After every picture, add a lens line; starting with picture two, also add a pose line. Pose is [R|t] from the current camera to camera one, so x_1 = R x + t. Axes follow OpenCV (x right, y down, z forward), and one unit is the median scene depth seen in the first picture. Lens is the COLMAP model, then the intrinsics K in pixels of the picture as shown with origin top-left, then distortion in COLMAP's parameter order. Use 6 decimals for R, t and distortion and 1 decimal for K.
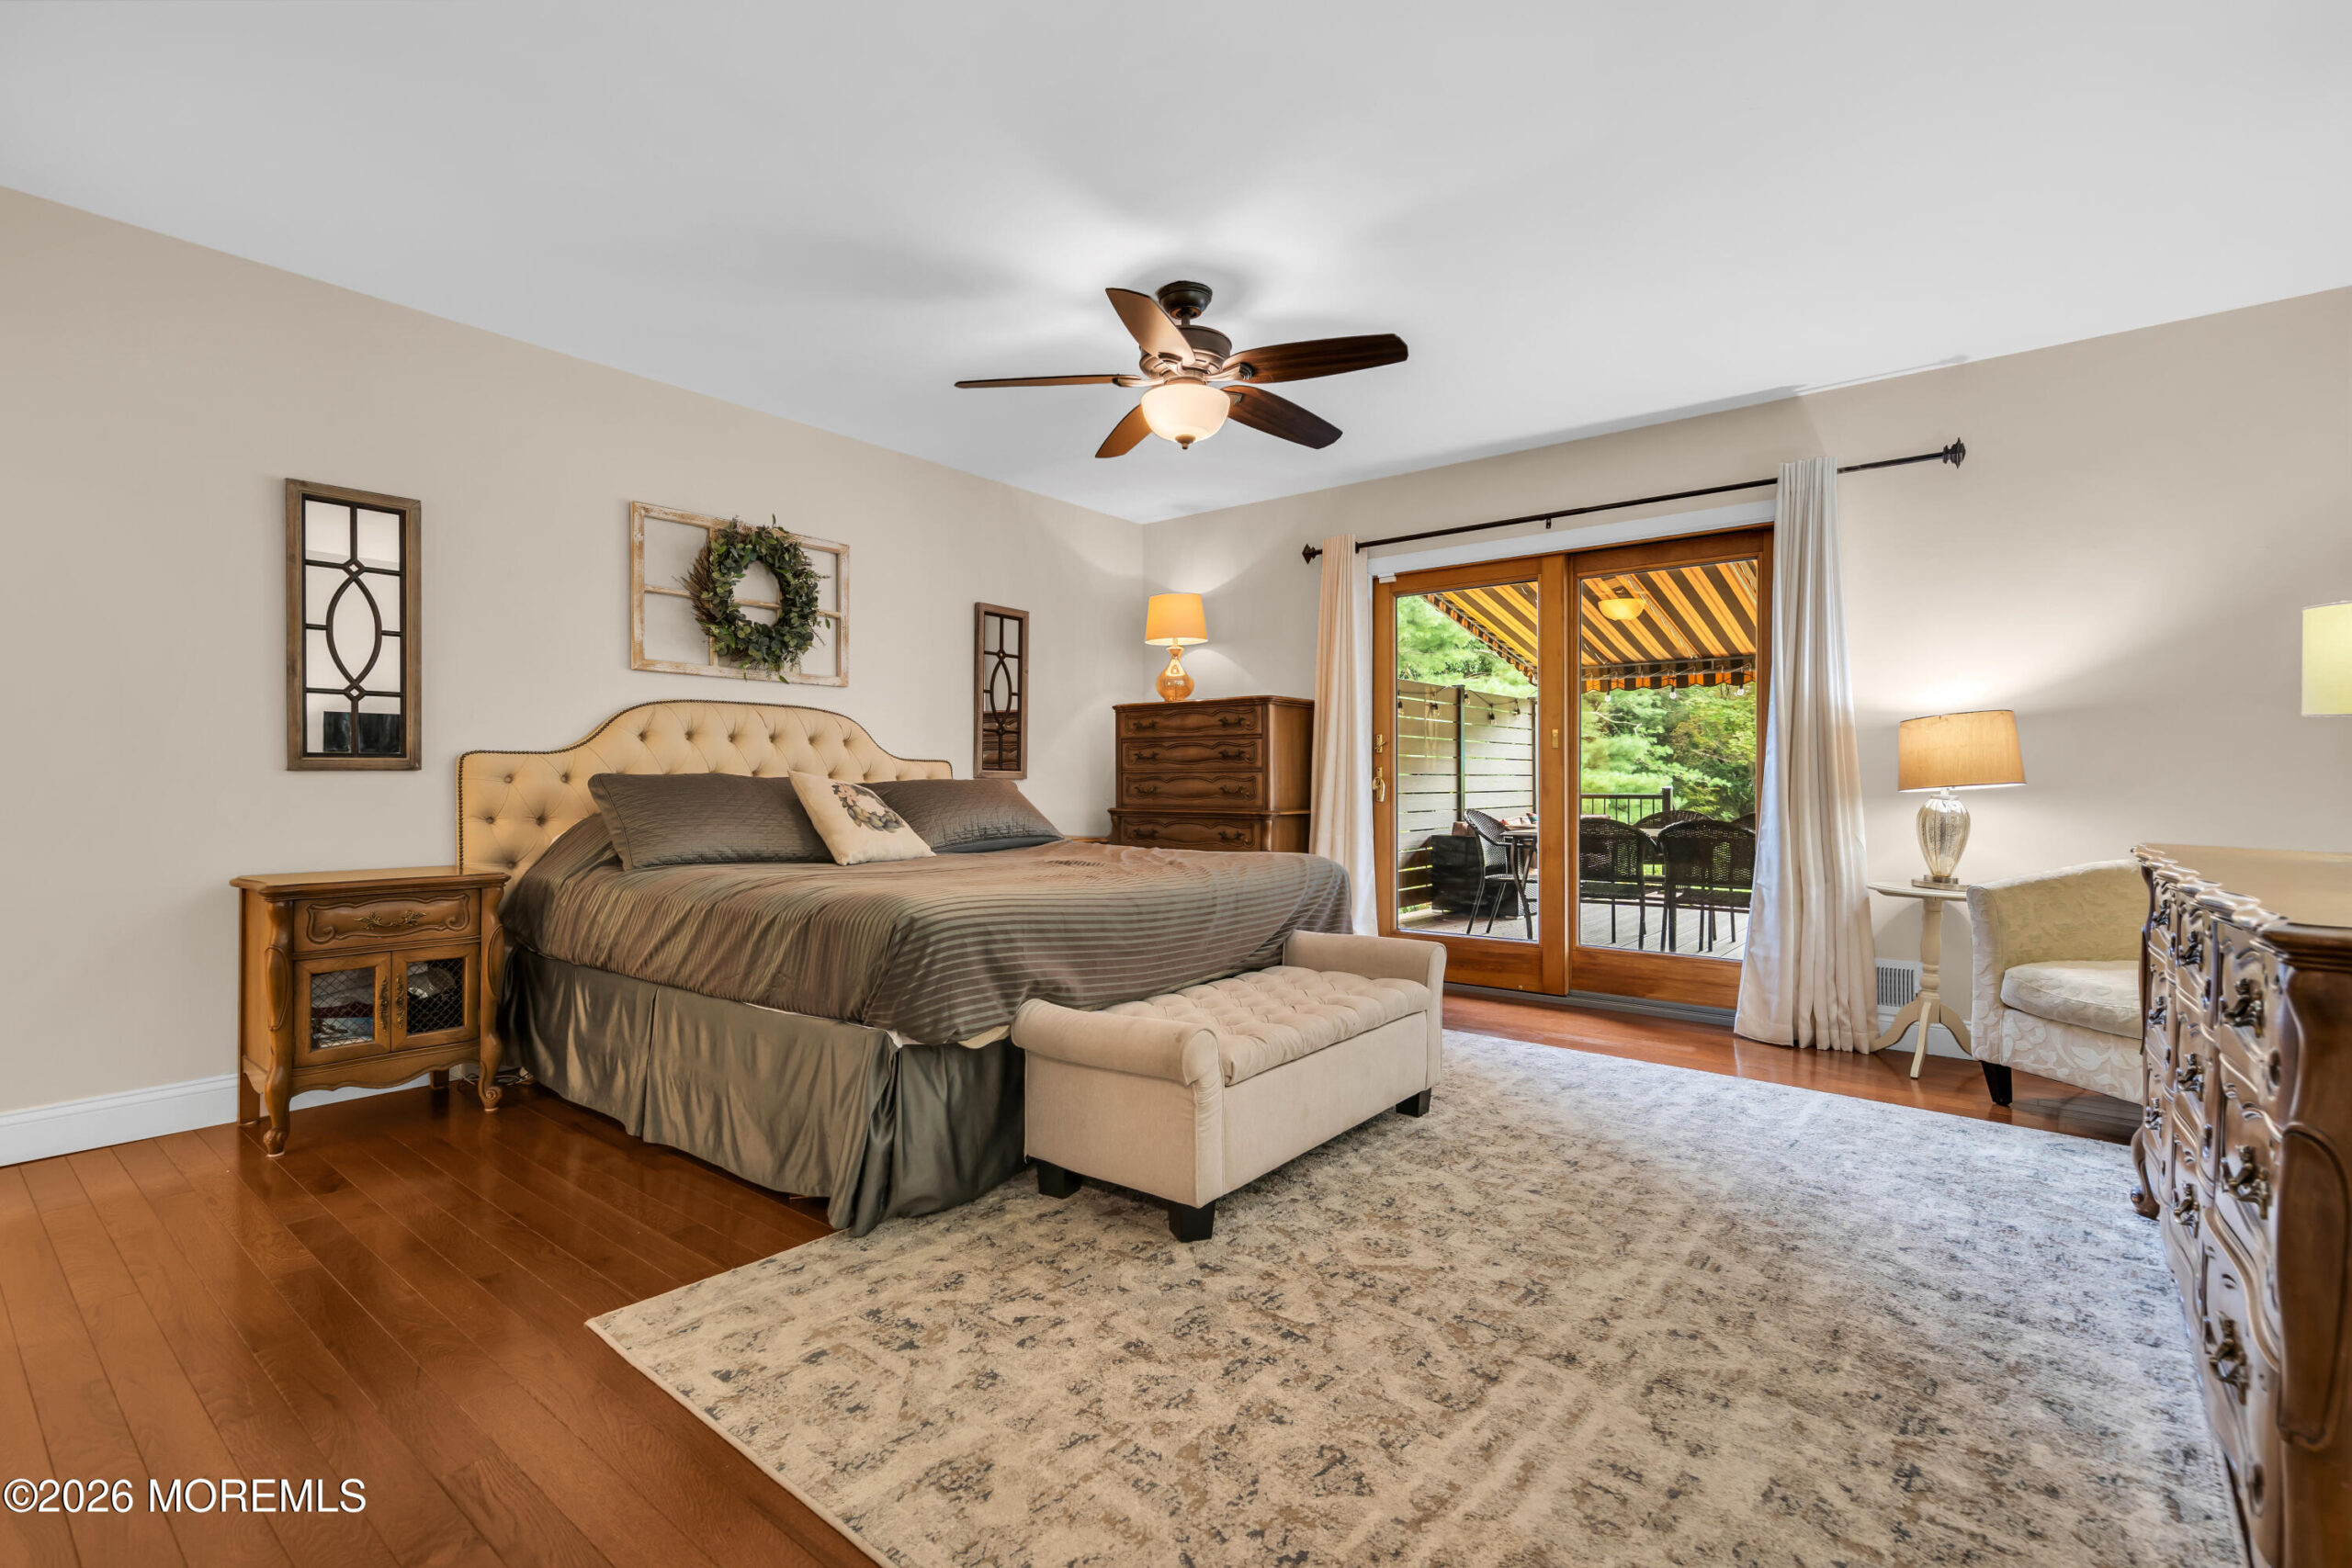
lens RADIAL K [[1077.4, 0, 1158.7], [0, 1077.4, 790.2], [0, 0, 1]] dist [-0.001365, 0.000351]
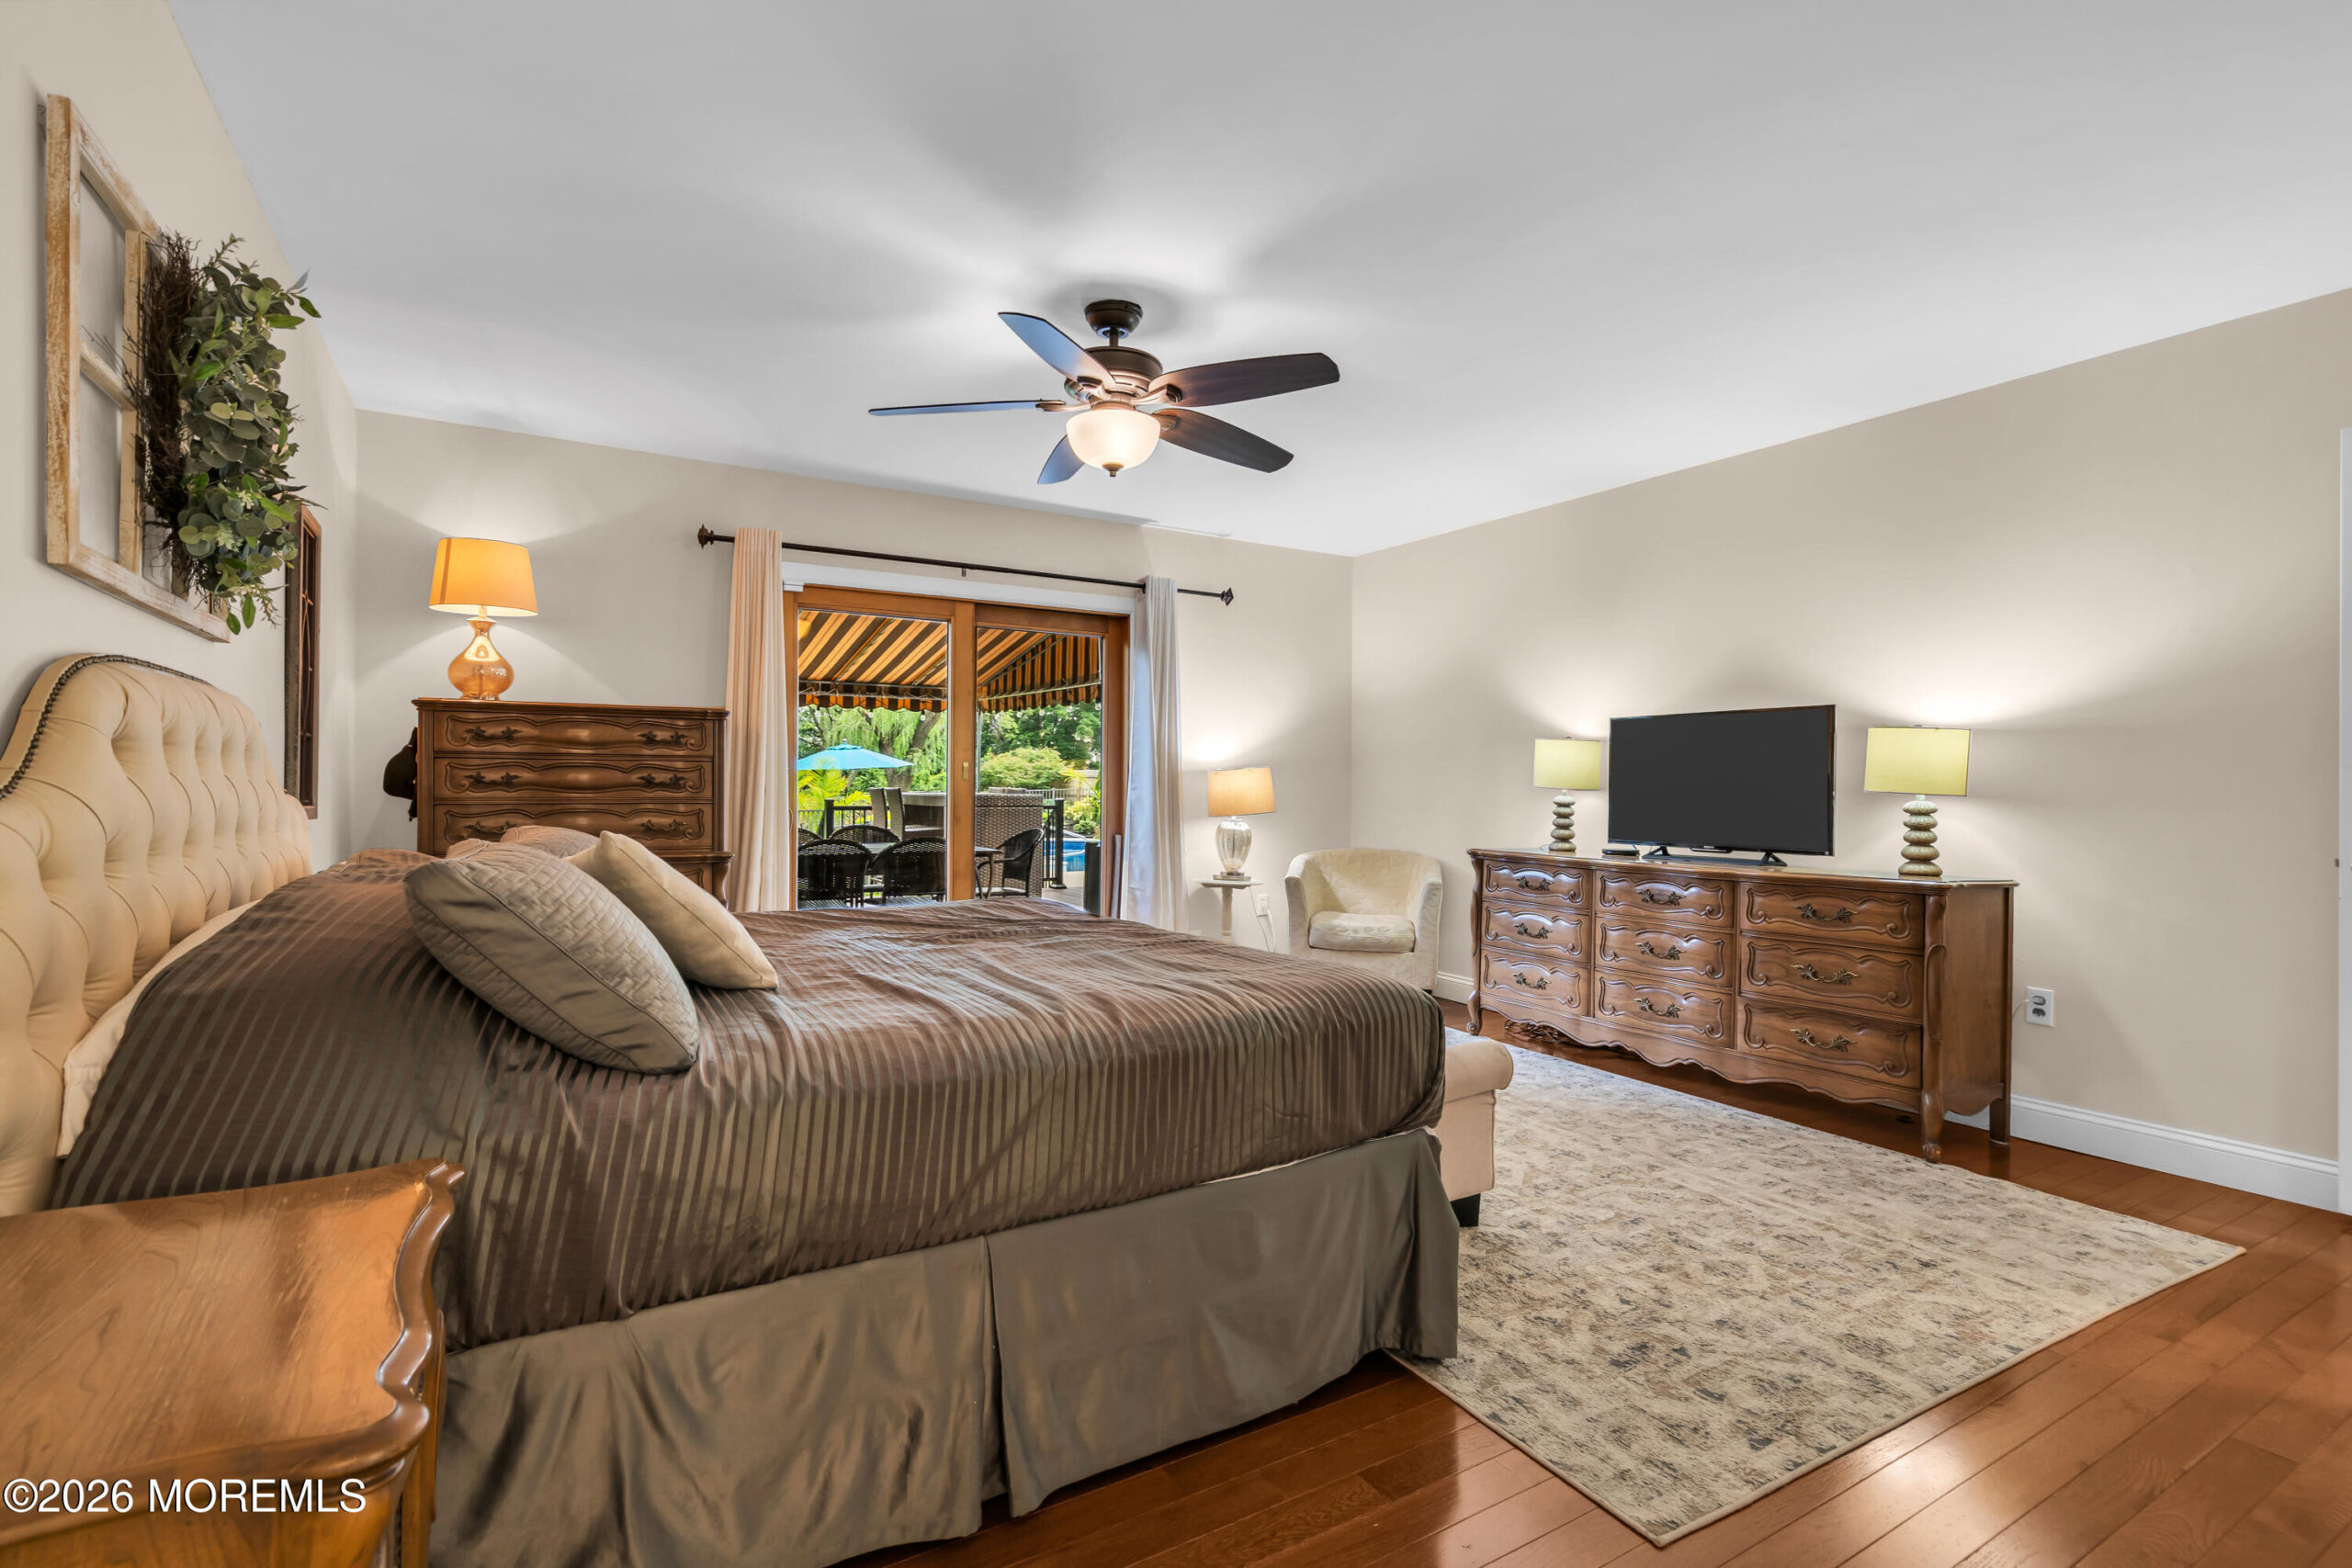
lens RADIAL K [[1077.4, 0, 1158.7], [0, 1077.4, 790.2], [0, 0, 1]] dist [-0.001365, 0.000351]
pose [[0.344076, -0.002967, 0.938937, -1.362102], [-0.000235, 0.999995, 0.003246, -0.074932], [-0.938942, -0.001337, 0.344073, 1.029162]]
